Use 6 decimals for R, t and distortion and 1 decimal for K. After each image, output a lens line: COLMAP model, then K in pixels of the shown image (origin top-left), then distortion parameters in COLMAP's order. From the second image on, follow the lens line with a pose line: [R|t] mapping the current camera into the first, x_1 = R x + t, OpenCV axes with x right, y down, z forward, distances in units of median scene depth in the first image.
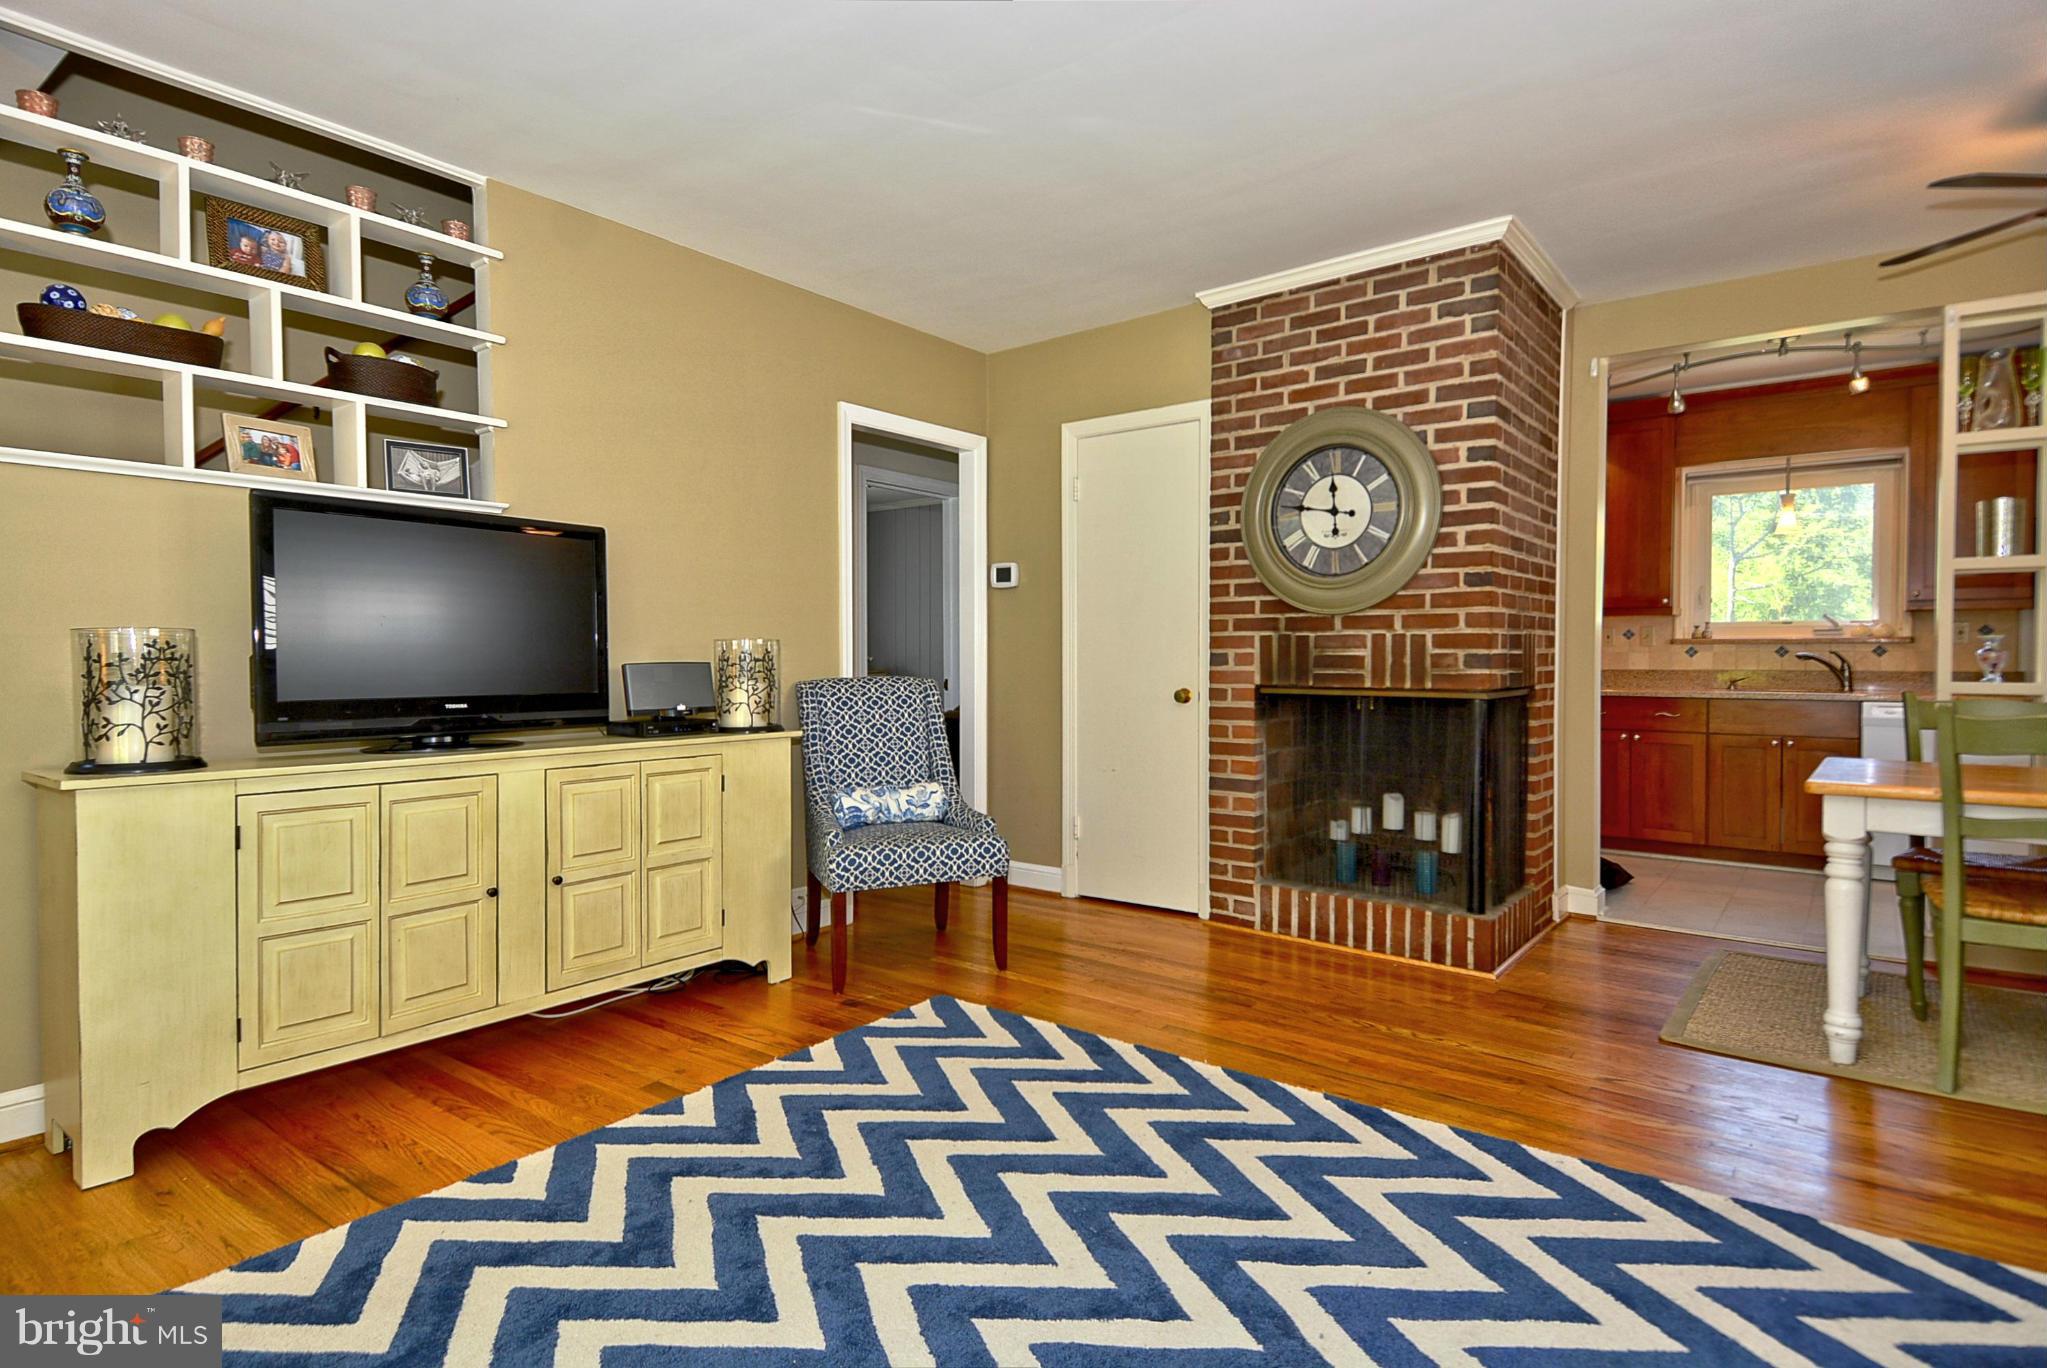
lens RADIAL K [[1063.5, 0, 1051.0], [0, 1063.5, 681.7], [0, 0, 1]] dist [0.052258, -0.042445]
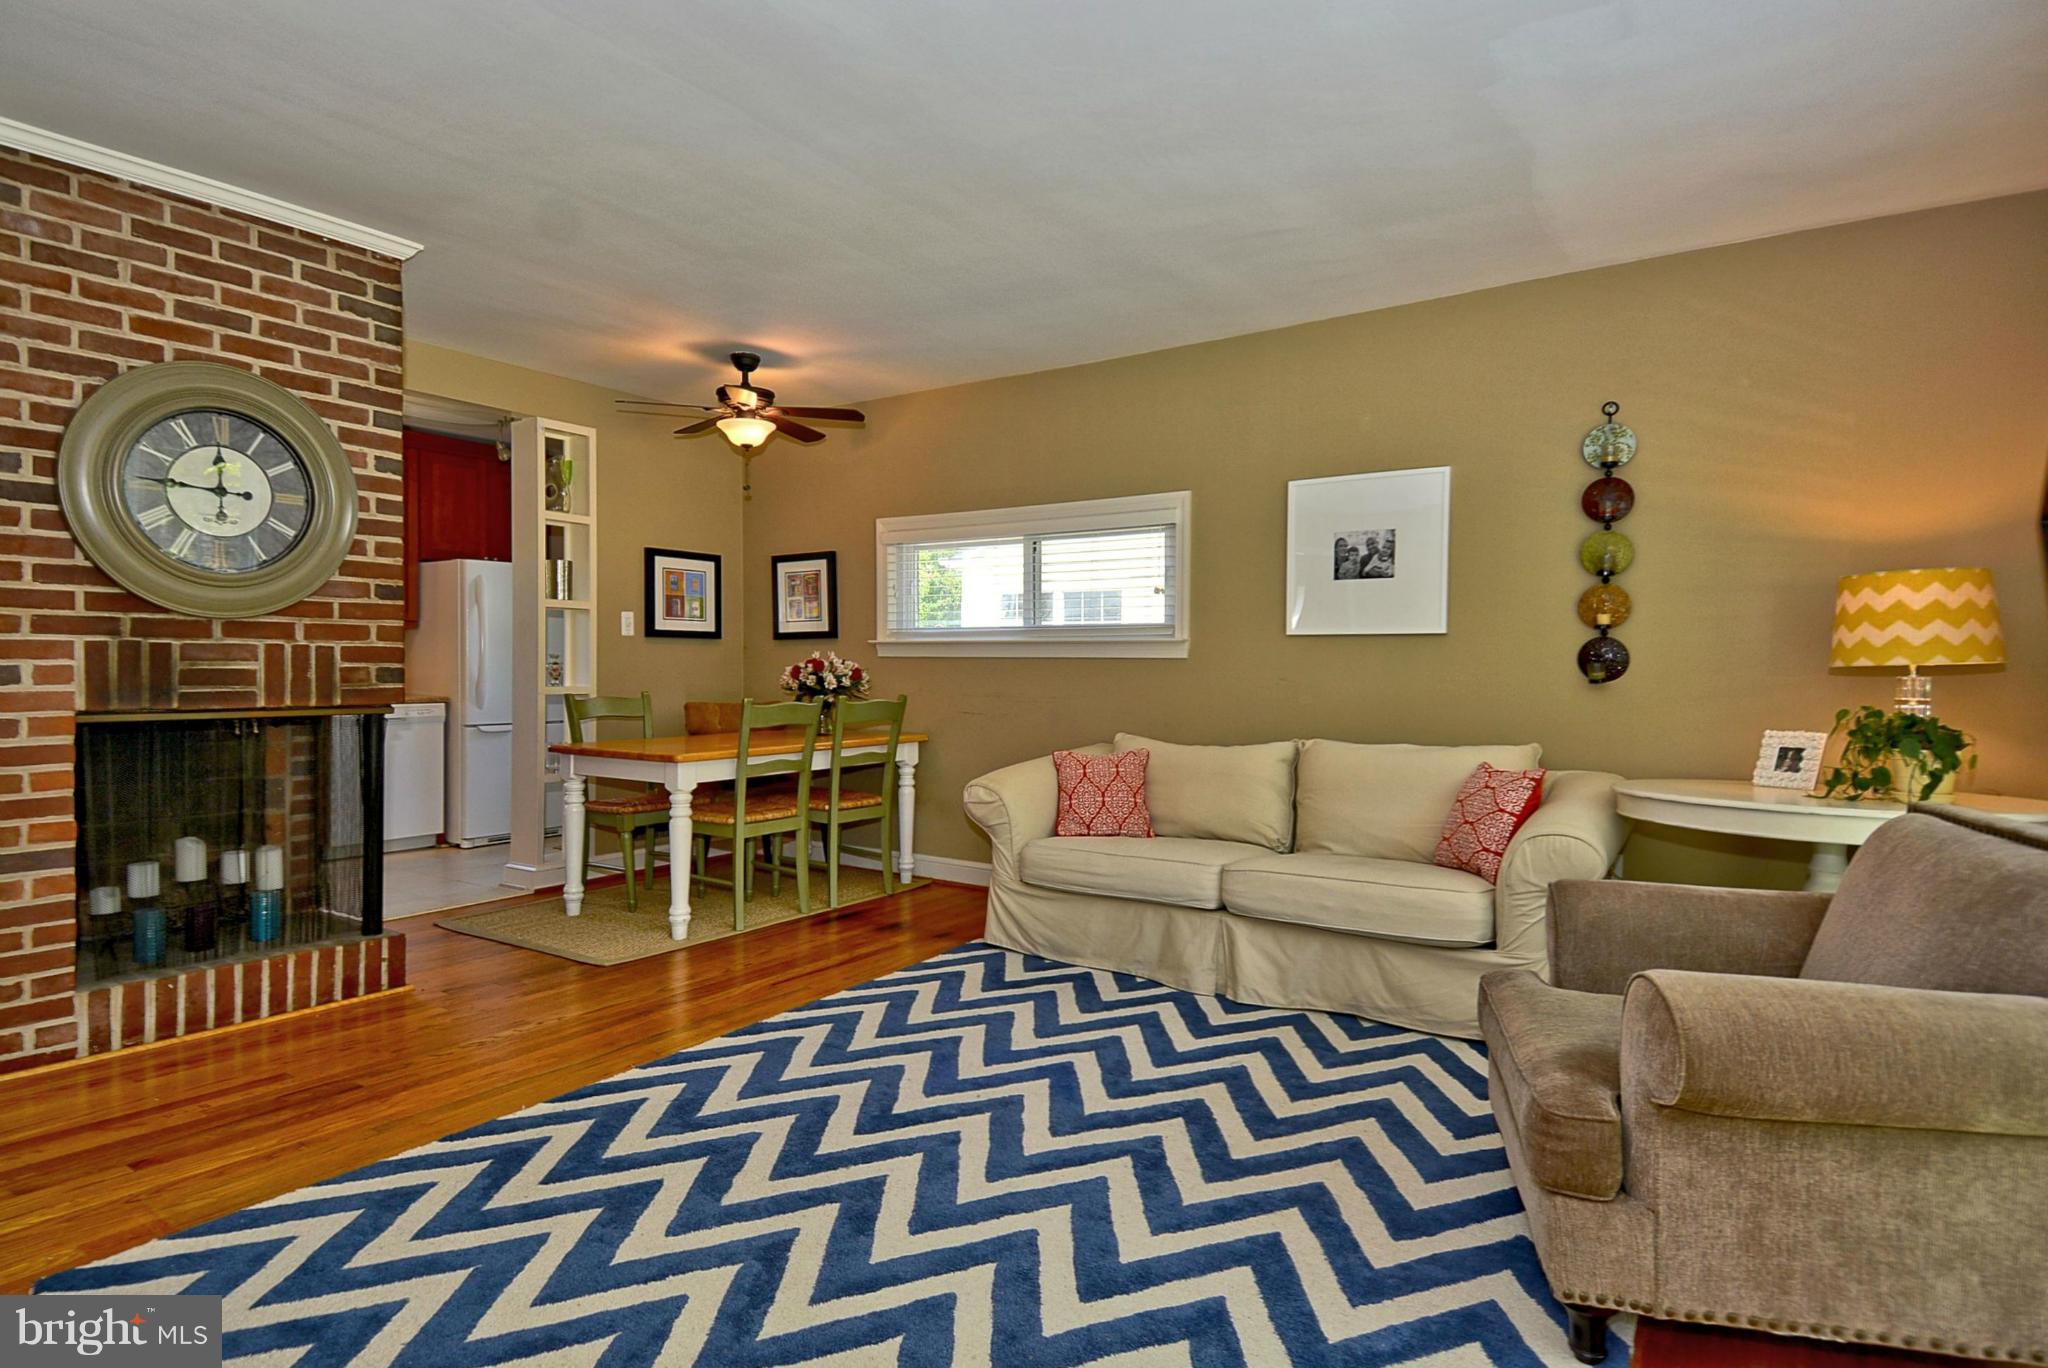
lens RADIAL K [[1064.1, 0, 1051.5], [0, 1064.1, 681.7], [0, 0, 1]] dist [0.052258, -0.042445]
pose [[-0.070744, -0.016231, 0.997362, -0.591745], [0.017178, 0.999700, 0.017487, -0.018796], [-0.997347, 0.018370, -0.070444, 0.429797]]
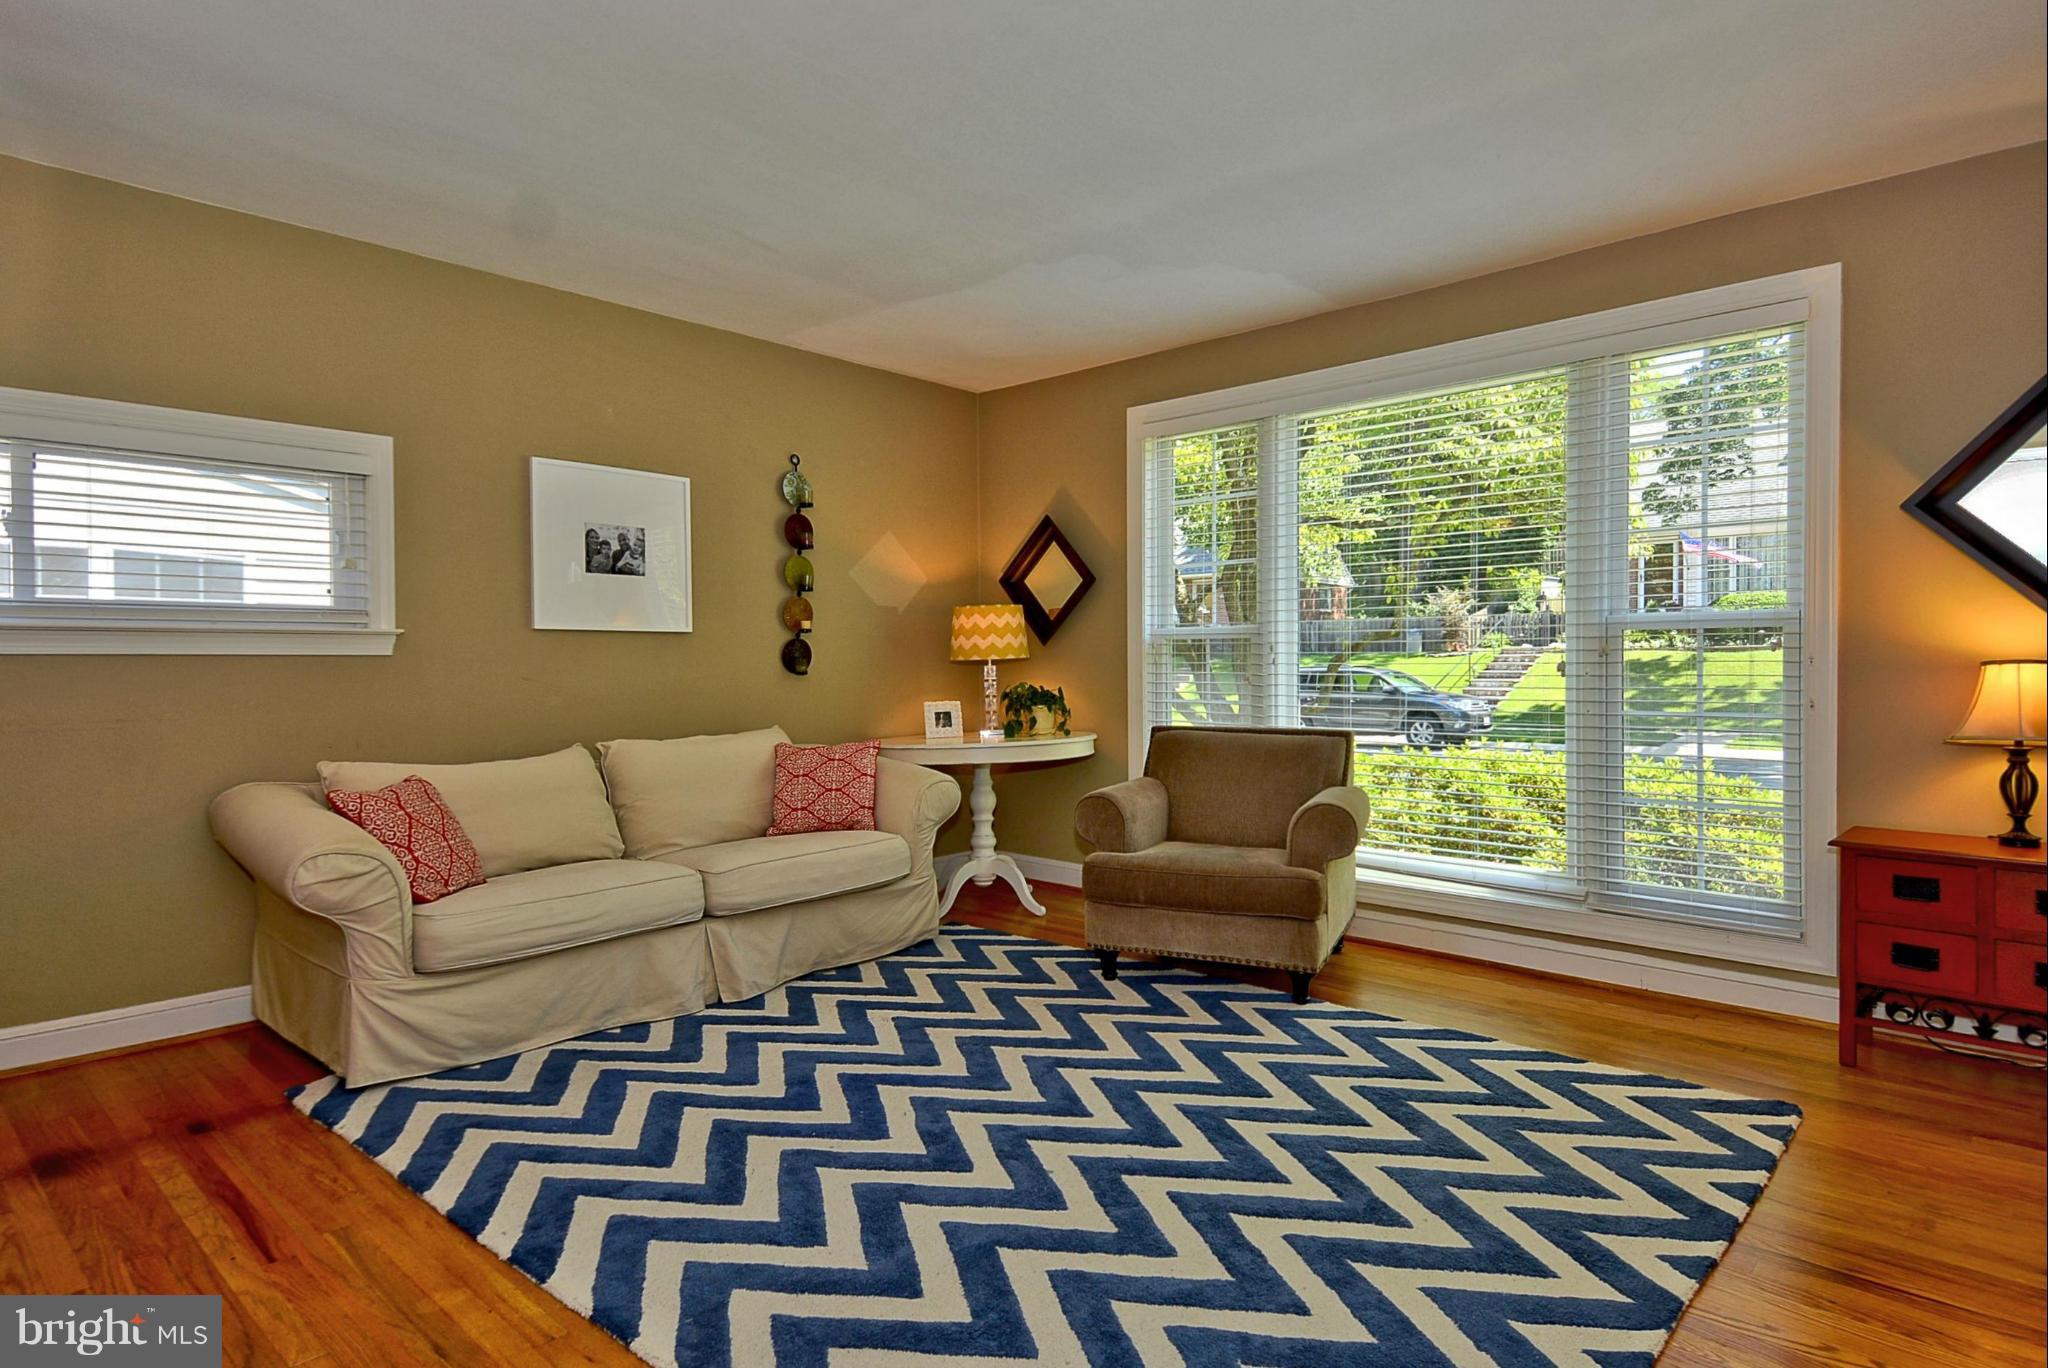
lens RADIAL K [[1064.1, 0, 1051.5], [0, 1064.1, 681.7], [0, 0, 1]] dist [0.052258, -0.042445]
pose [[-0.996439, 0.001524, 0.084307, -0.048006], [0.005206, 0.999041, 0.043466, -0.036041], [-0.084160, 0.043750, -0.995491, 1.075306]]
